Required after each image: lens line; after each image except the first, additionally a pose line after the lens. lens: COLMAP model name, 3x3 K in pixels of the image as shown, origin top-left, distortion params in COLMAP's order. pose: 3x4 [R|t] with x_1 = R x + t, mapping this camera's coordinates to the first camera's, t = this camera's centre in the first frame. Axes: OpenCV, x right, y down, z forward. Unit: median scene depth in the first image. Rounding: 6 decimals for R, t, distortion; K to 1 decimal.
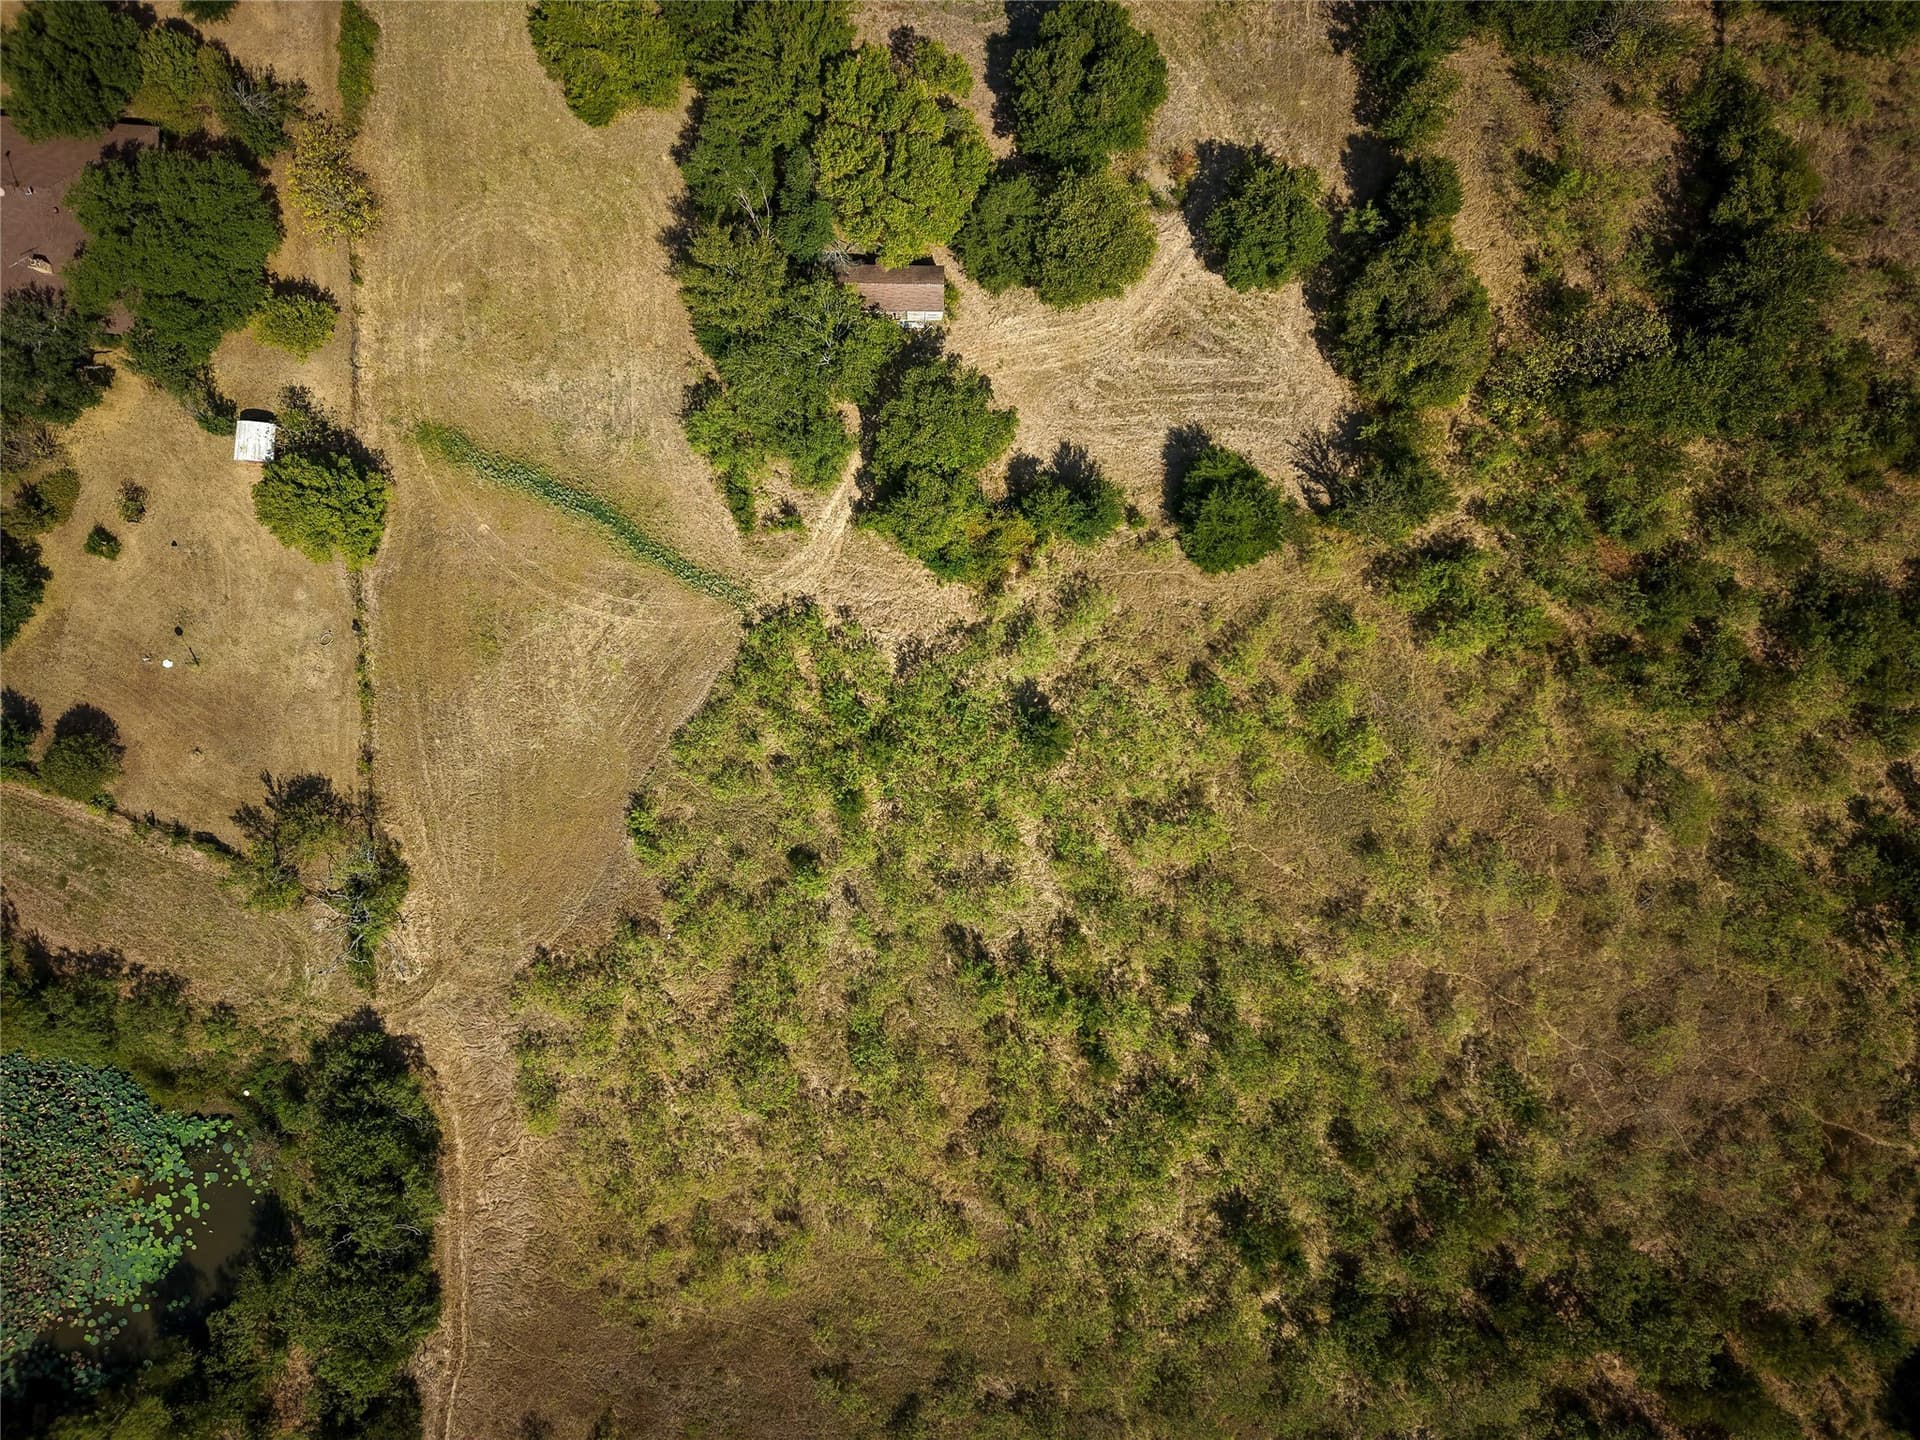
lens RADIAL K [[1280.6, 0, 960.0], [0, 1280.6, 720.0], [0, 0, 1]] dist [0.026399, -0.020309]
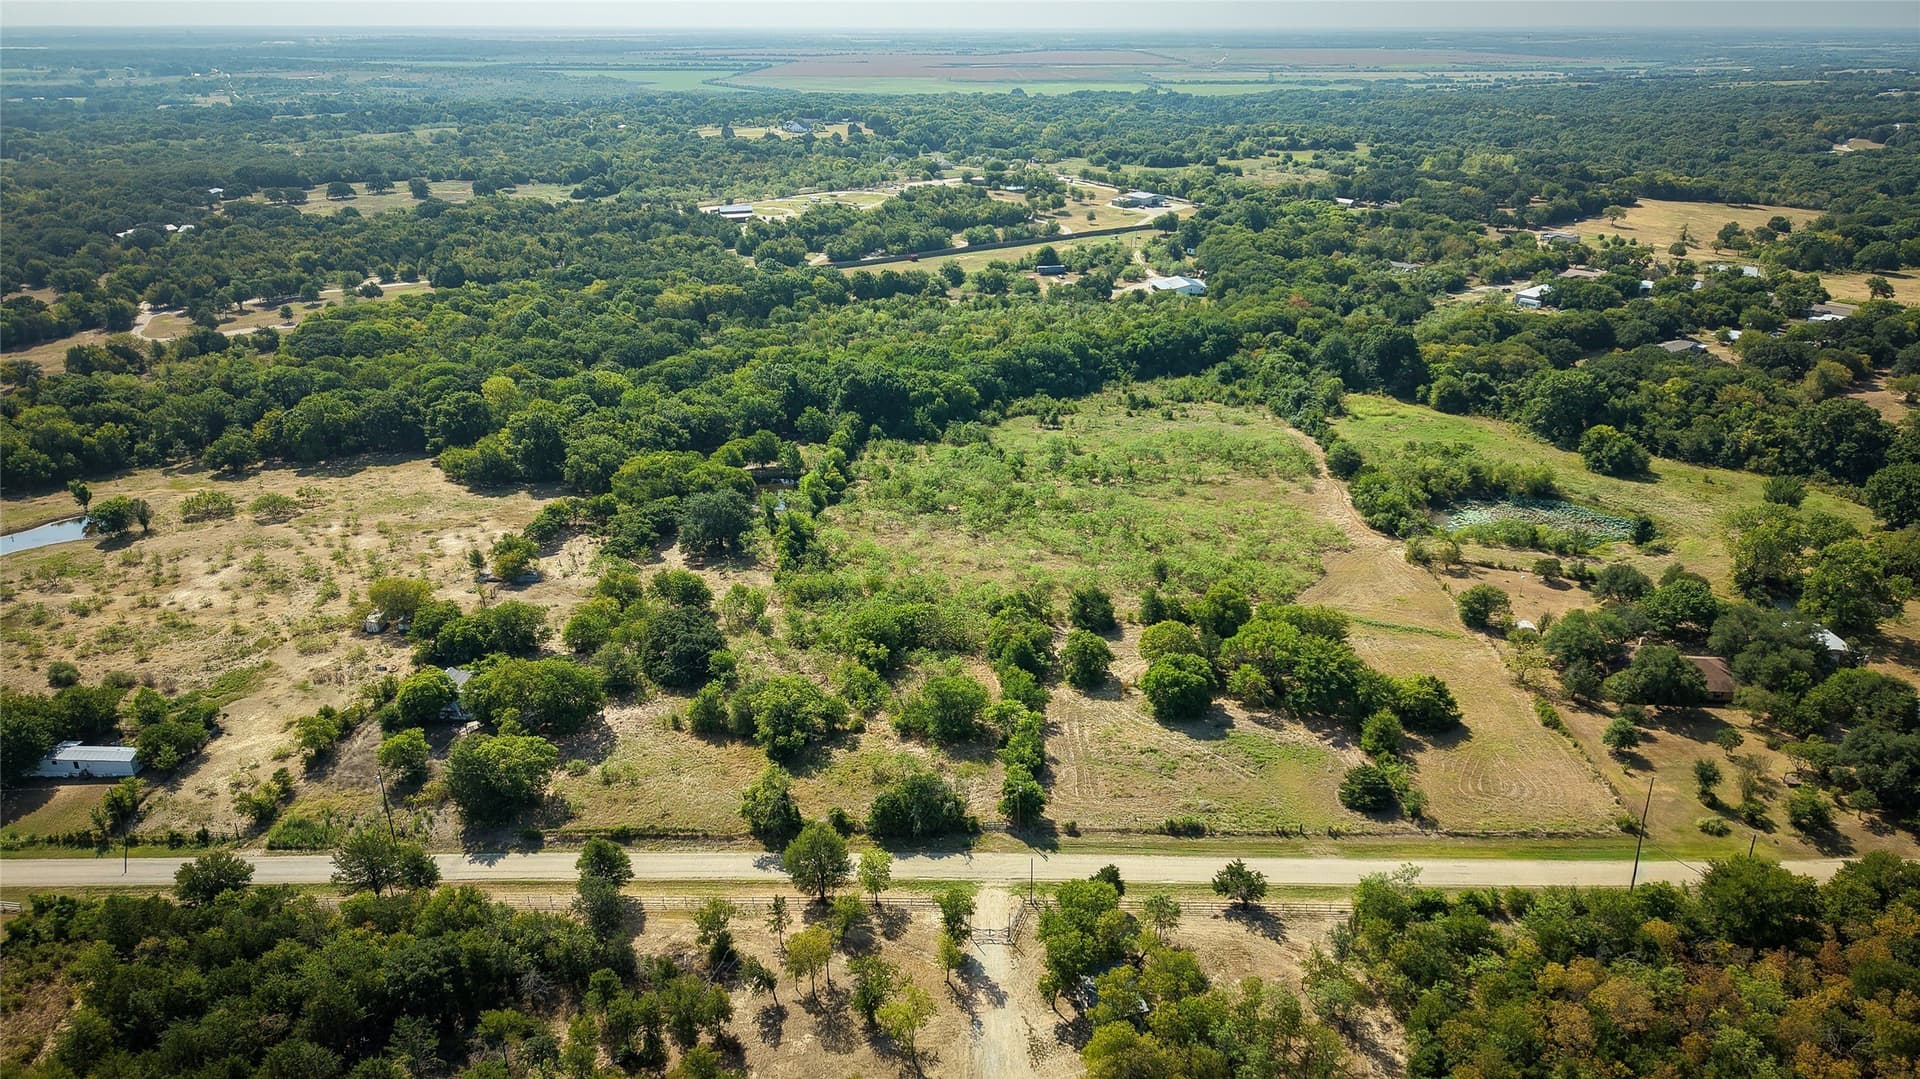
lens RADIAL K [[1278.2, 0, 960.0], [0, 1278.2, 539.5], [0, 0, 1]] dist [0.040092, -0.039387]
pose [[-0.999463, -0.008768, 0.031559, 0.377770], [0.032511, -0.382749, 0.923280, -2.245157], [0.003984, 0.923811, 0.382828, -0.021225]]
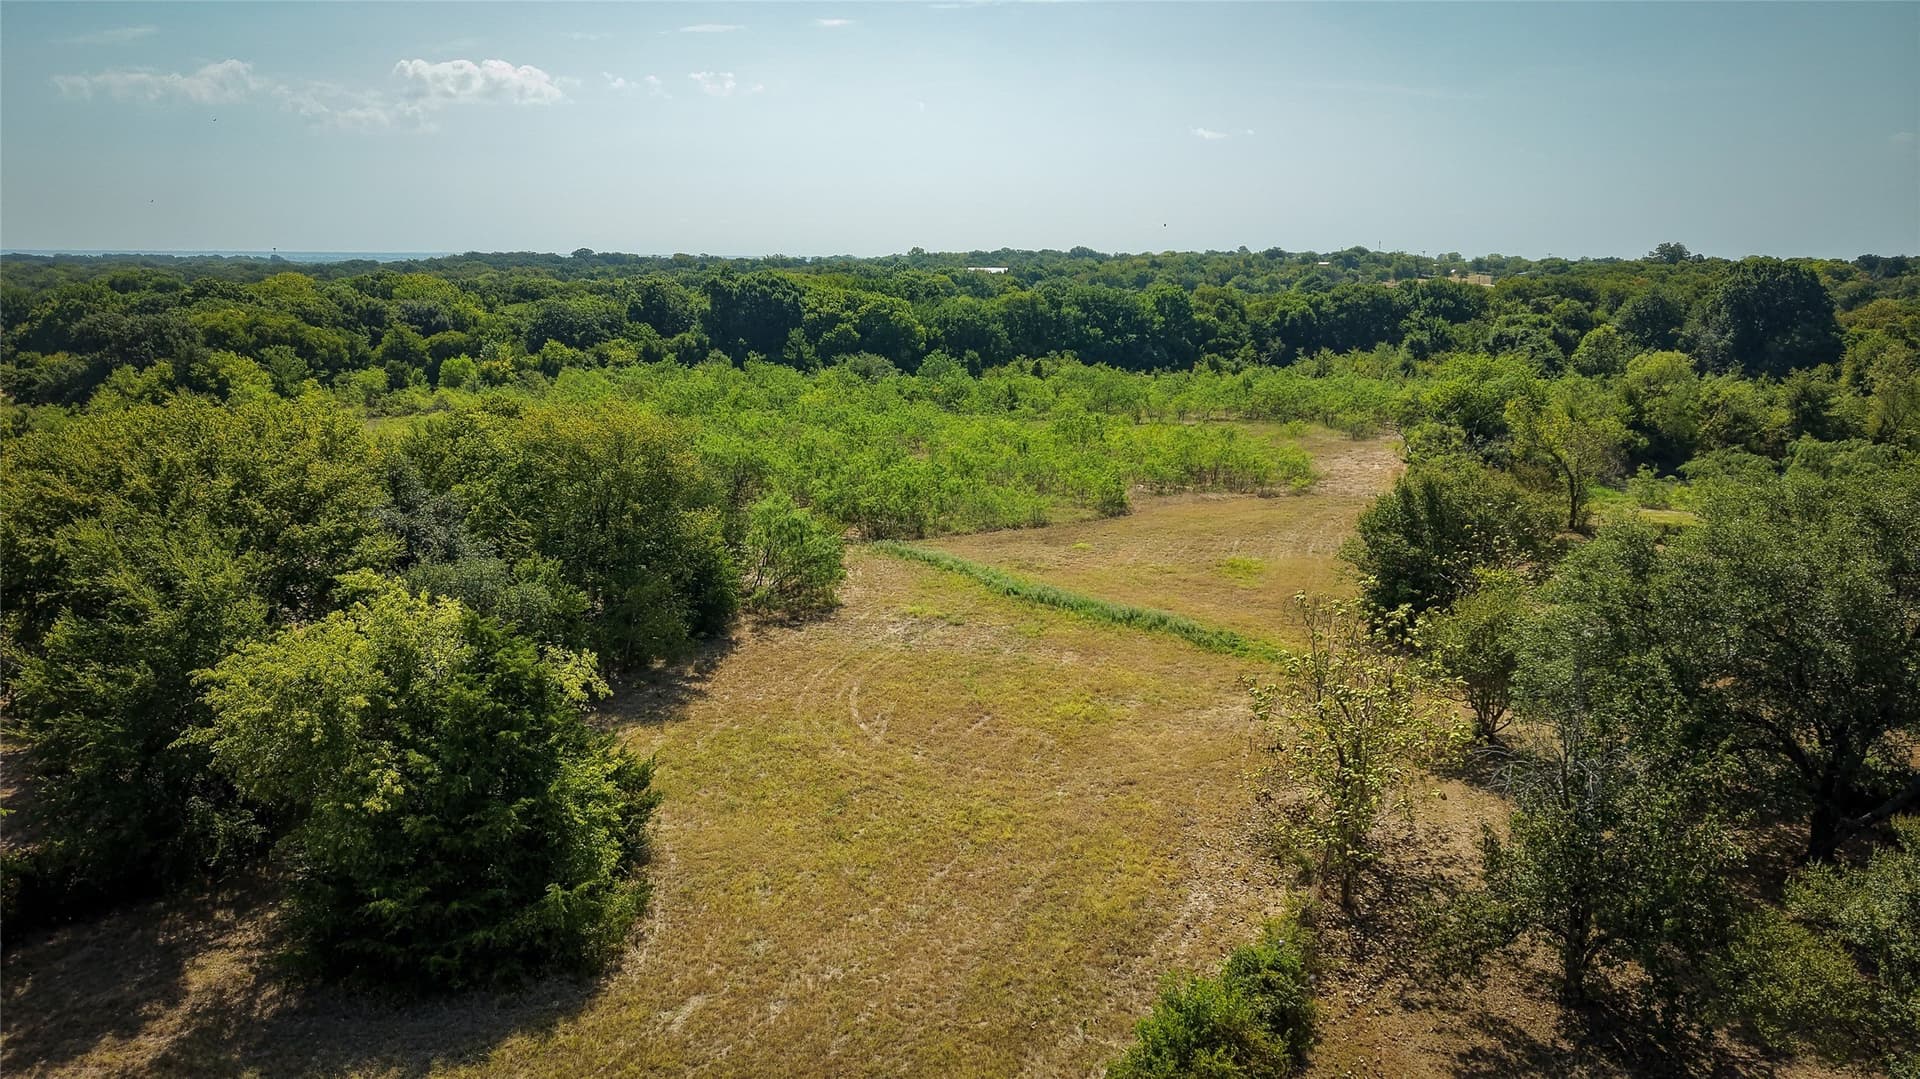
lens RADIAL K [[1278.2, 0, 960.0], [0, 1278.2, 539.5], [0, 0, 1]] dist [0.040092, -0.039387]
pose [[-0.907733, -0.092928, 0.409127, -0.506084], [0.419547, -0.202925, 0.884761, -0.724722], [0.000803, 0.974775, 0.223189, 0.830845]]
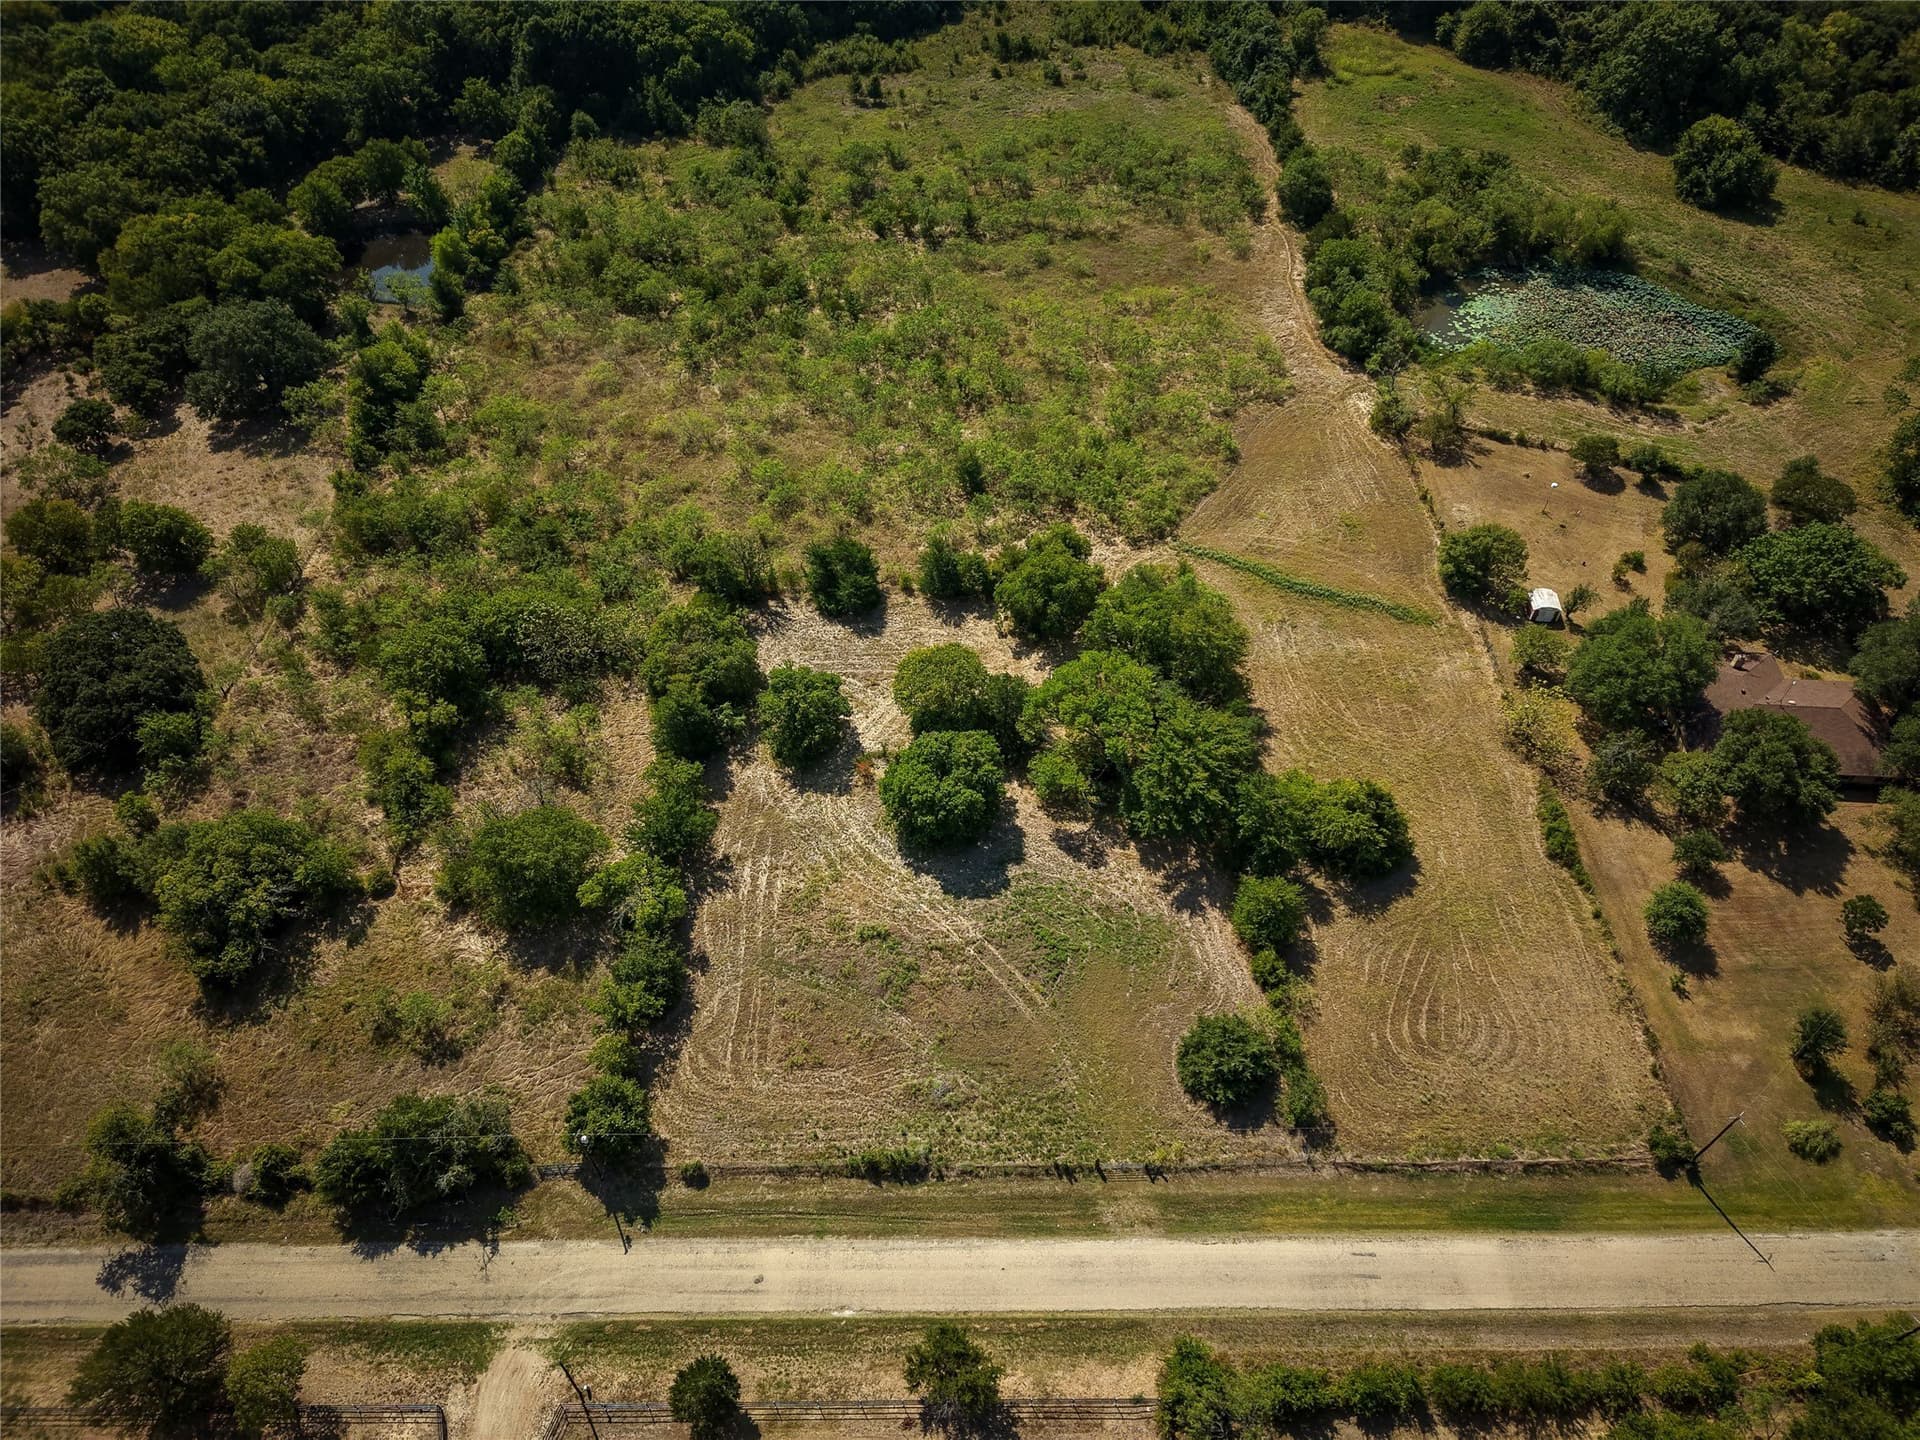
lens RADIAL K [[1280.6, 0, 960.0], [0, 1280.6, 720.0], [0, 0, 1]] dist [0.026399, -0.020309]
pose [[-0.999996, 0.002432, 0.001434, 0.078482], [-0.000889, -0.753334, 0.657637, -1.192165], [0.002680, 0.657633, 0.753334, 0.039403]]
